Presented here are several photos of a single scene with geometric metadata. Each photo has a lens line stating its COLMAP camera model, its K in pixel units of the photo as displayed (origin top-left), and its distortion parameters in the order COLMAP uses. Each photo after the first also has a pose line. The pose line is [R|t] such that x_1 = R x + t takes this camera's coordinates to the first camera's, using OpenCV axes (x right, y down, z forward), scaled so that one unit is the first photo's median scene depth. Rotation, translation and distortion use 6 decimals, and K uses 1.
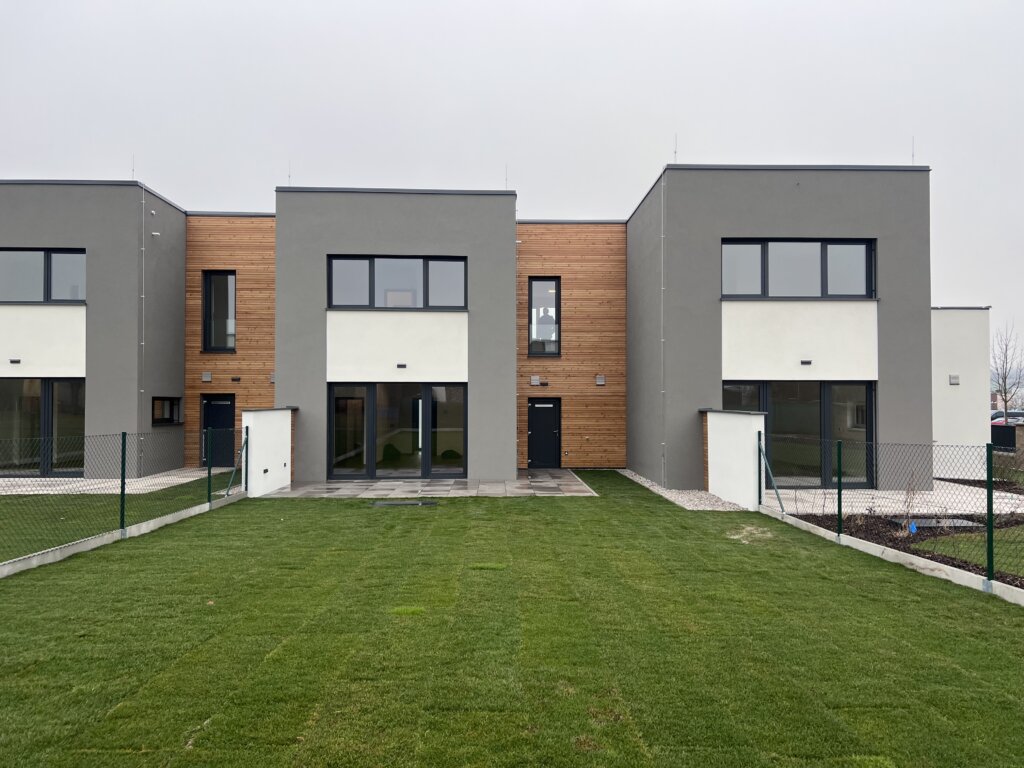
lens RADIAL K [[747.0, 0, 508.7], [0, 747.0, 386.1], [0, 0, 1]] dist [0.035759, -0.036461]
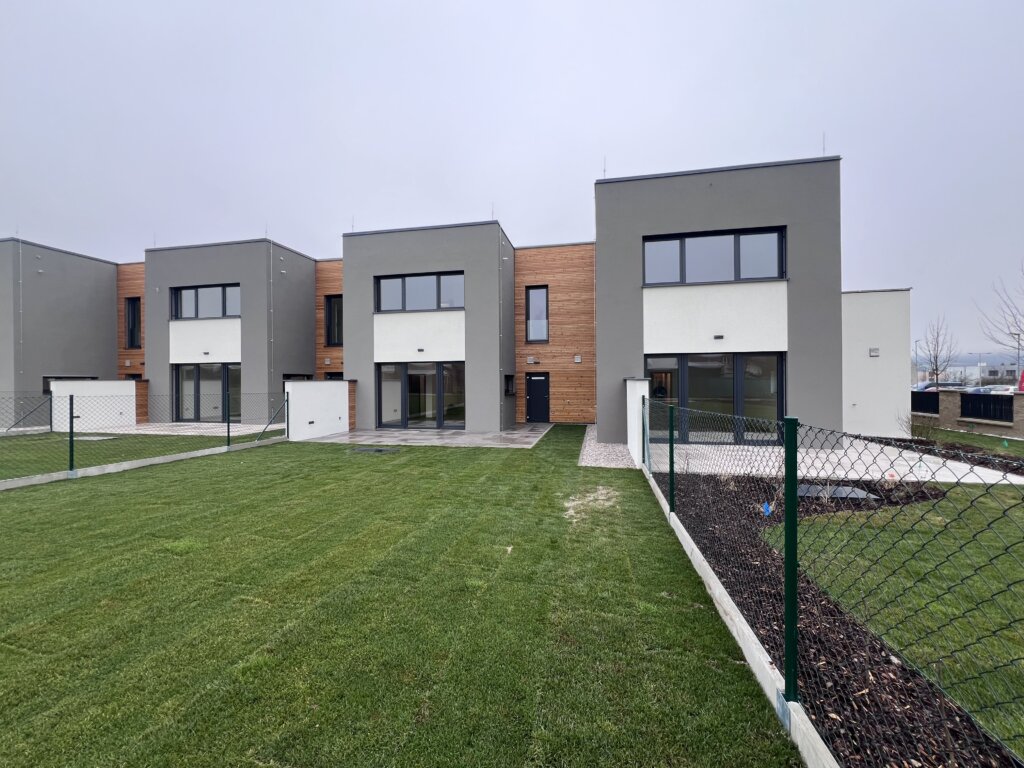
lens RADIAL K [[410.5, 0, 509.4], [0, 410.5, 379.9], [0, 0, 1]] dist [-0.008173, 0.000601]
pose [[0.972693, -0.007686, -0.231967, 0.219760], [0.012307, 0.999753, 0.018481, 0.018499], [0.231768, -0.020831, 0.972548, 0.295424]]
